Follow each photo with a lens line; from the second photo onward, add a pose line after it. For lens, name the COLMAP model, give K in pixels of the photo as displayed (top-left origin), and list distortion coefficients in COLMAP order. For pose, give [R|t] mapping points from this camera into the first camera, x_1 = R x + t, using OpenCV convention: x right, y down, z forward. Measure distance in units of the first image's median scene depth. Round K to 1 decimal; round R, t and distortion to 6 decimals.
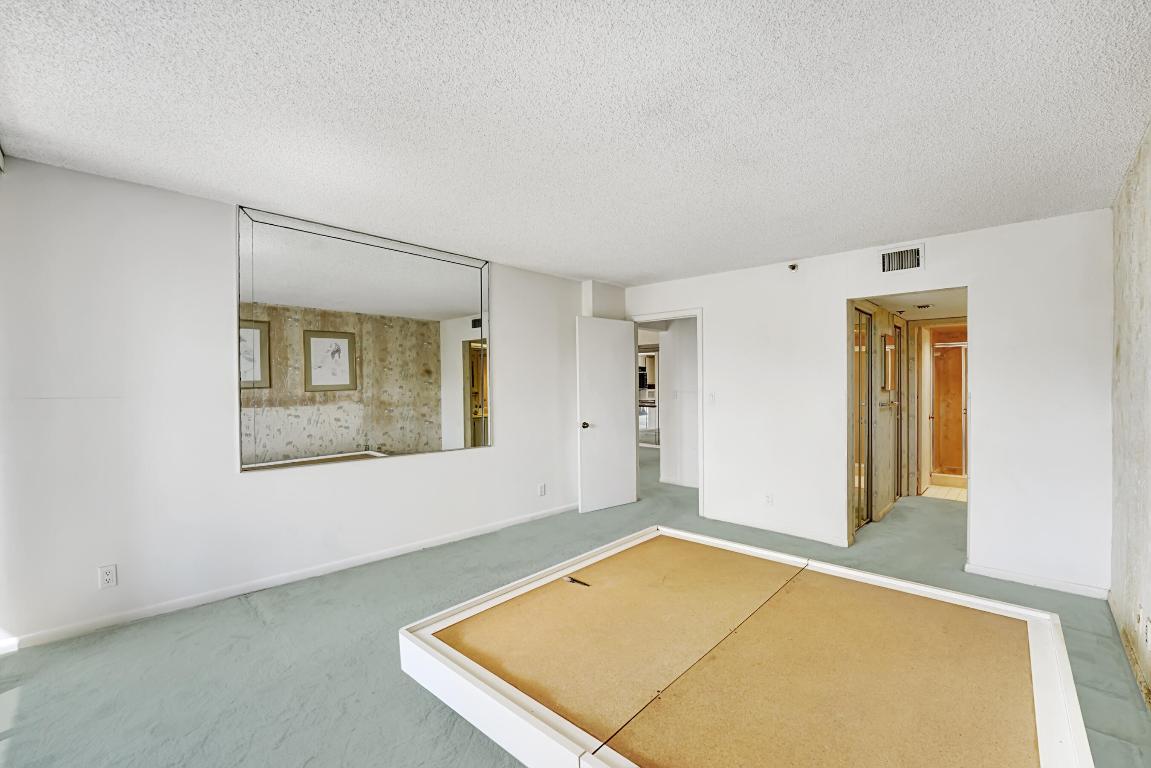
lens RADIAL K [[485.8, 0, 575.5], [0, 485.8, 384.0], [0, 0, 1]] dist [-0.018990, 0.000024]
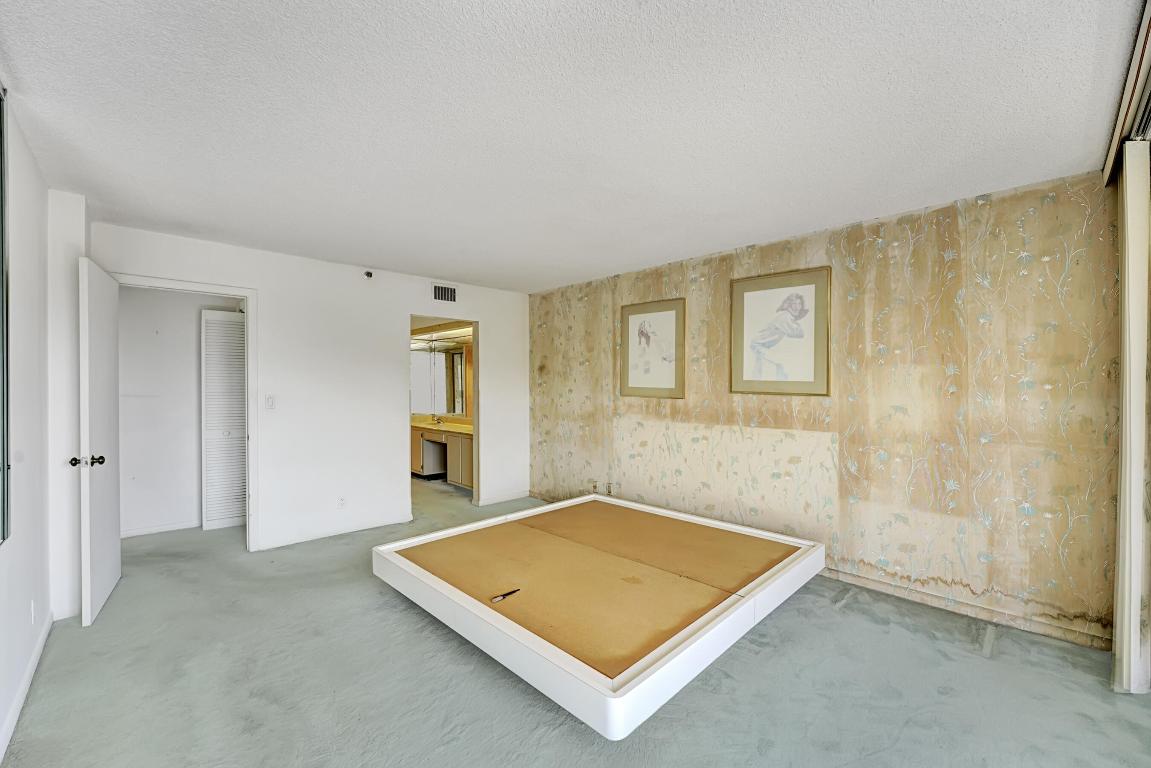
lens RADIAL K [[470.0, 0, 575.5], [0, 470.0, 384.0], [0, 0, 1]] dist [-0.012288, 0.000247]
pose [[0.046024, -0.000027, 0.998940, -0.653945], [0.001074, 0.999999, -0.000023, -0.002005], [-0.998940, 0.001074, 0.046024, 0.594891]]
